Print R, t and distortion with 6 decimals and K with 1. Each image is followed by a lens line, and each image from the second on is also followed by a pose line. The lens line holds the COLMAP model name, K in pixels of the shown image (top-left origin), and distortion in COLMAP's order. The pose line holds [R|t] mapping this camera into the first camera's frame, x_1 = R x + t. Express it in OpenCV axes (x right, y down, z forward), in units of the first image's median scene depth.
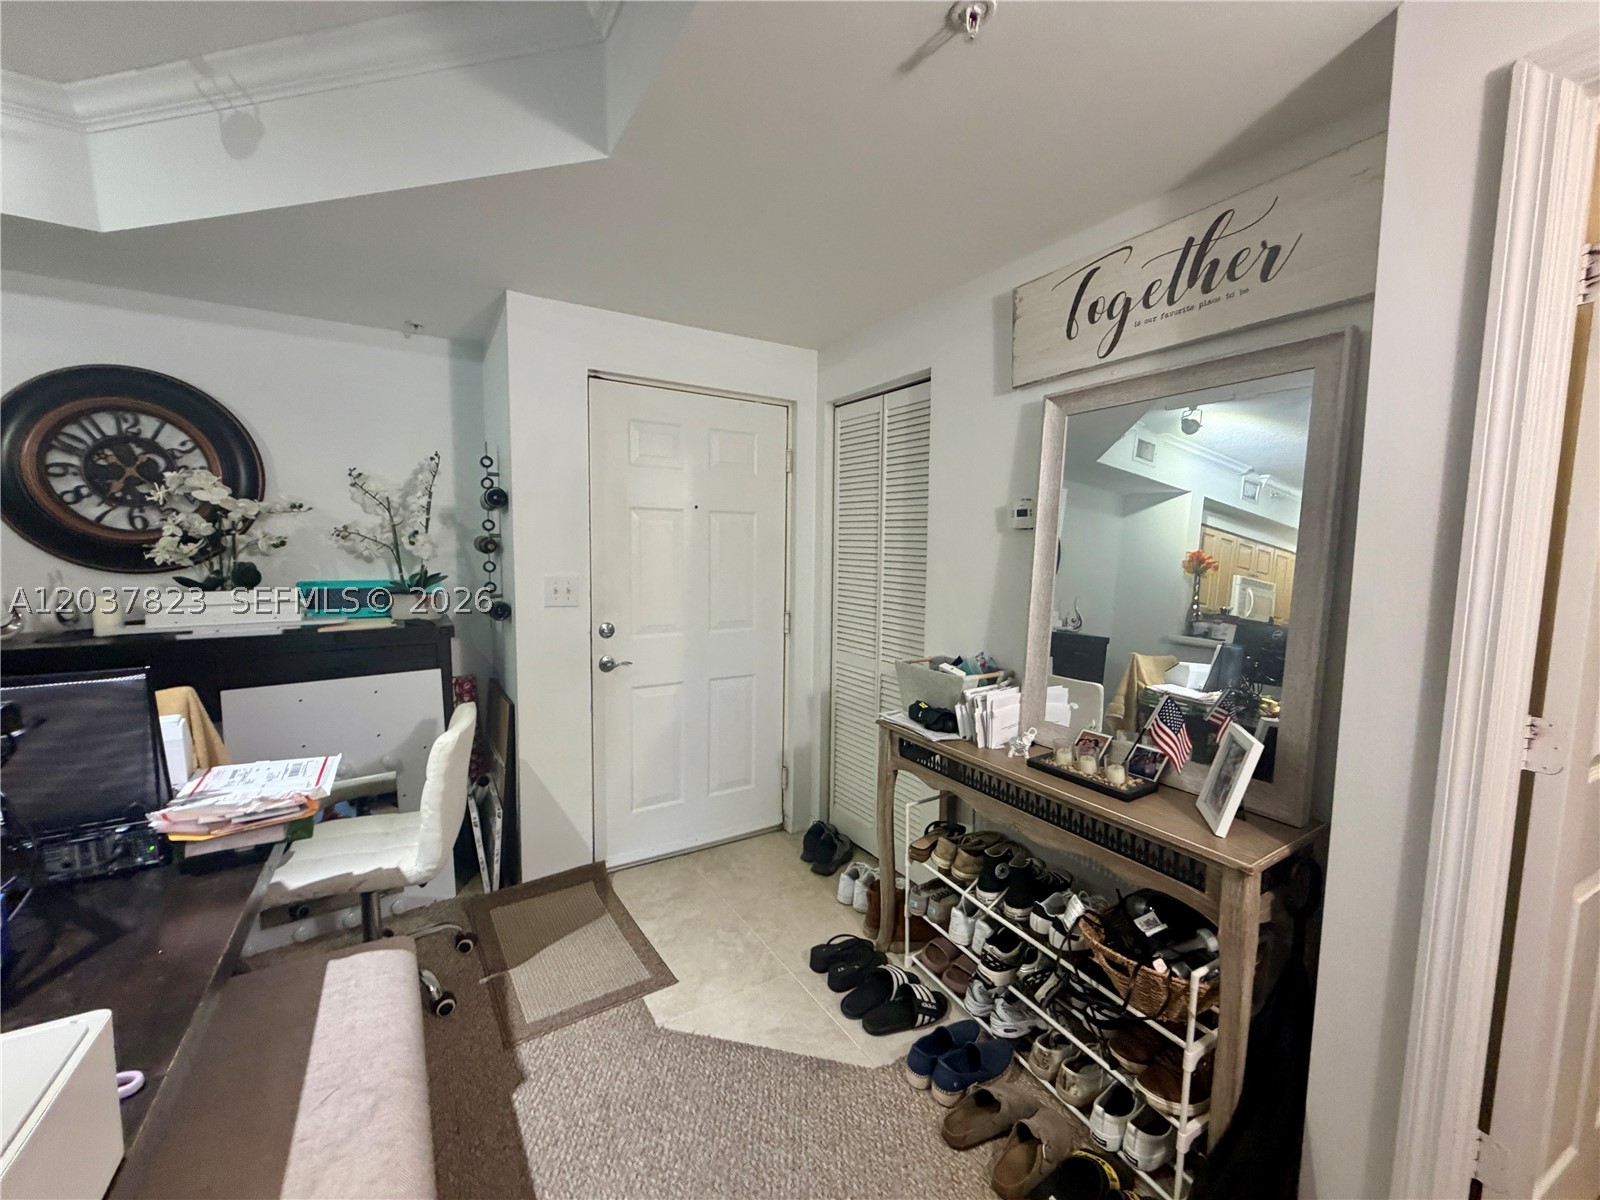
lens RADIAL K [[635.3, 0, 801.3], [0, 635.3, 599.3], [0, 0, 1]] dist [0.001813, 0.000031]
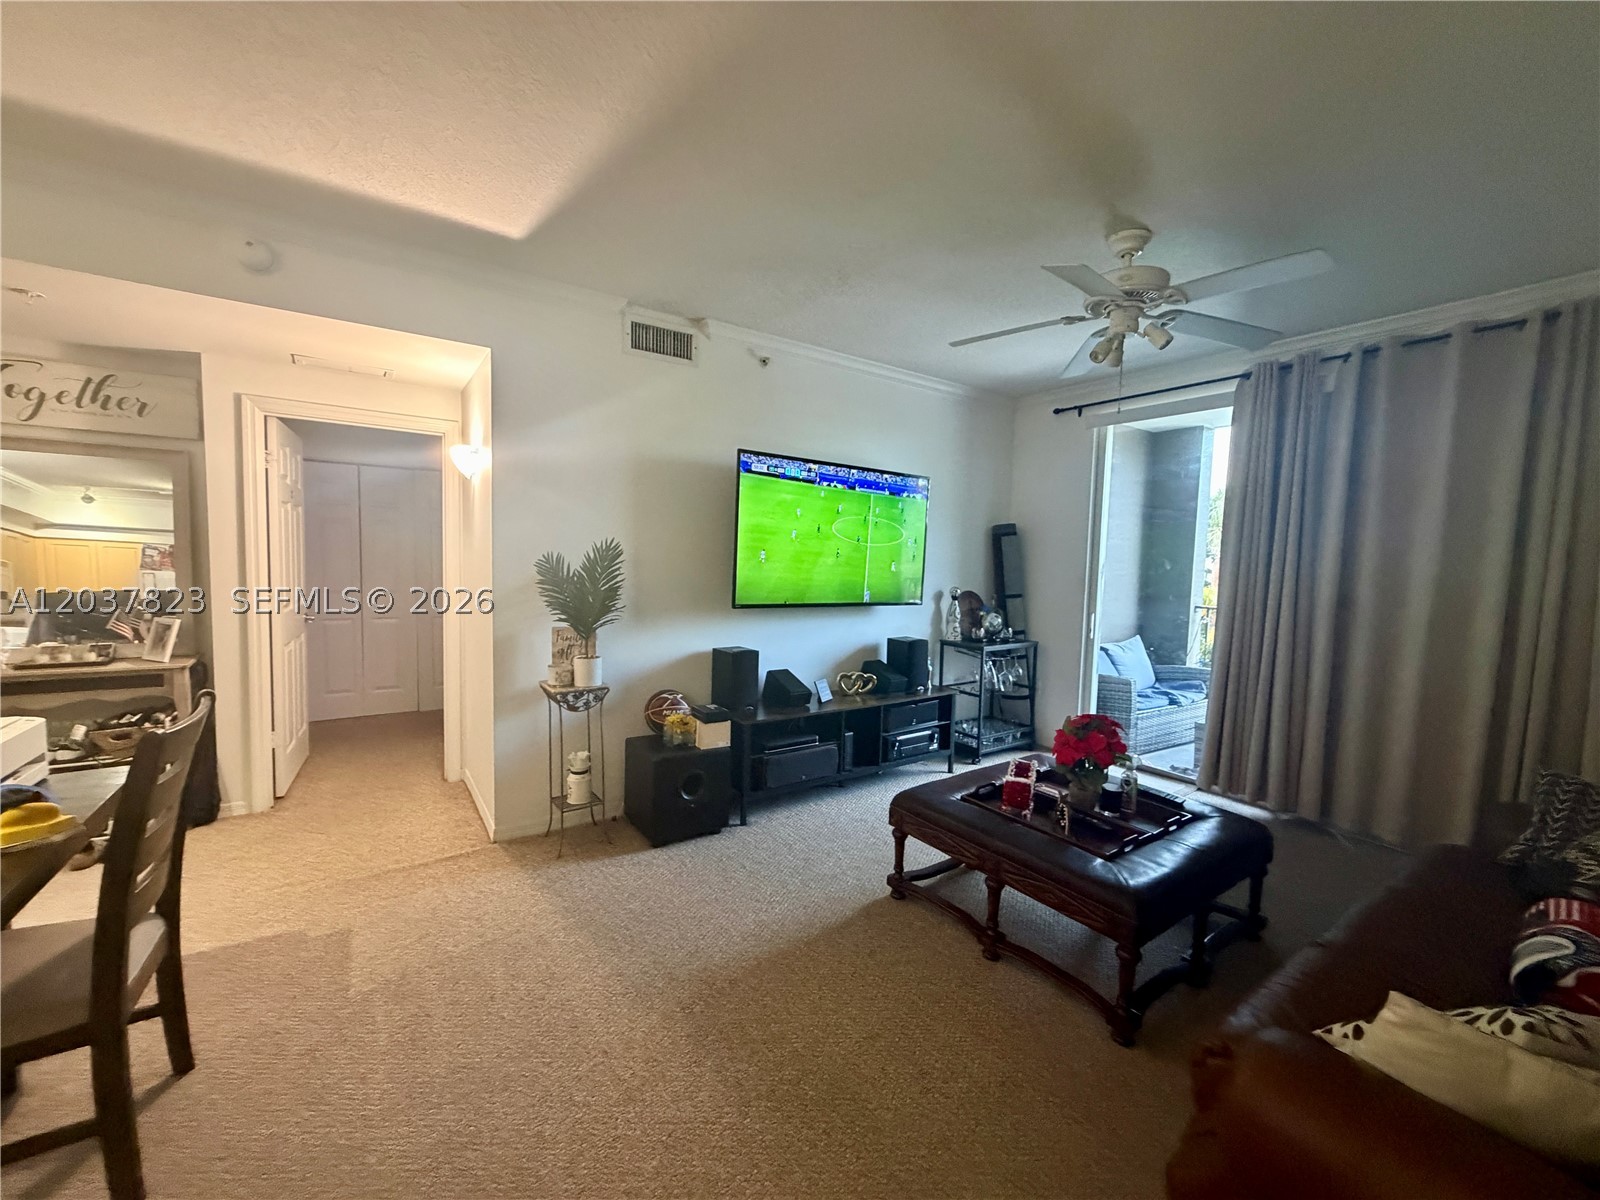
lens RADIAL K [[635.3, 0, 797.4], [0, 635.3, 604.1], [0, 0, 1]] dist [0.001813, 0.000031]
pose [[-0.042887, -0.080872, 0.995801, -1.493981], [0.056746, 0.994912, 0.083244, 0.083504], [-0.997467, 0.060077, -0.038079, -1.058365]]
